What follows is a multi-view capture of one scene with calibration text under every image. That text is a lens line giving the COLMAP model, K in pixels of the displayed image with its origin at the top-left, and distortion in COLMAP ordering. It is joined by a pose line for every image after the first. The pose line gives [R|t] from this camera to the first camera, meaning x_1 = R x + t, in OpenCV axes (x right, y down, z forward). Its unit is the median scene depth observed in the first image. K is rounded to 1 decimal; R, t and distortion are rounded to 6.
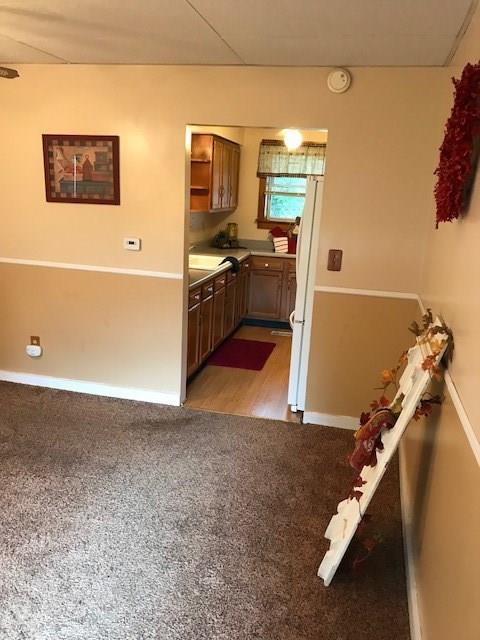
lens RADIAL K [[522.1, 0, 240.0], [0, 522.1, 320.0], [0, 0, 1]] dist [-0.006266, -0.004127]
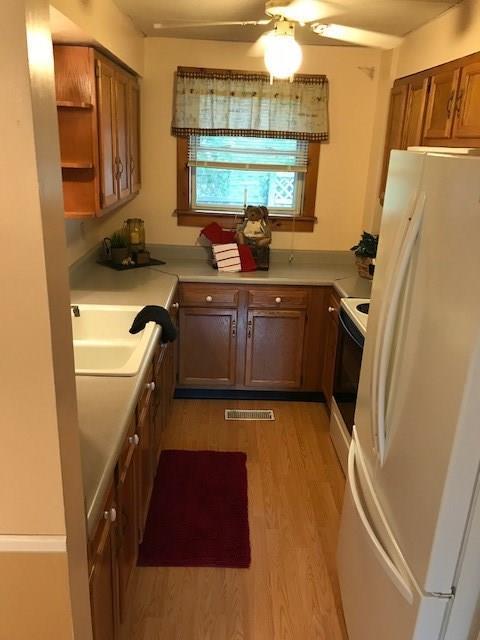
lens RADIAL K [[522.1, 0, 240.0], [0, 522.1, 320.0], [0, 0, 1]] dist [-0.006266, -0.004127]
pose [[0.969848, -0.086932, 0.227677, -0.043749], [0.065675, 0.992883, 0.099346, -0.130160], [-0.234693, -0.081397, 0.968656, 0.429495]]
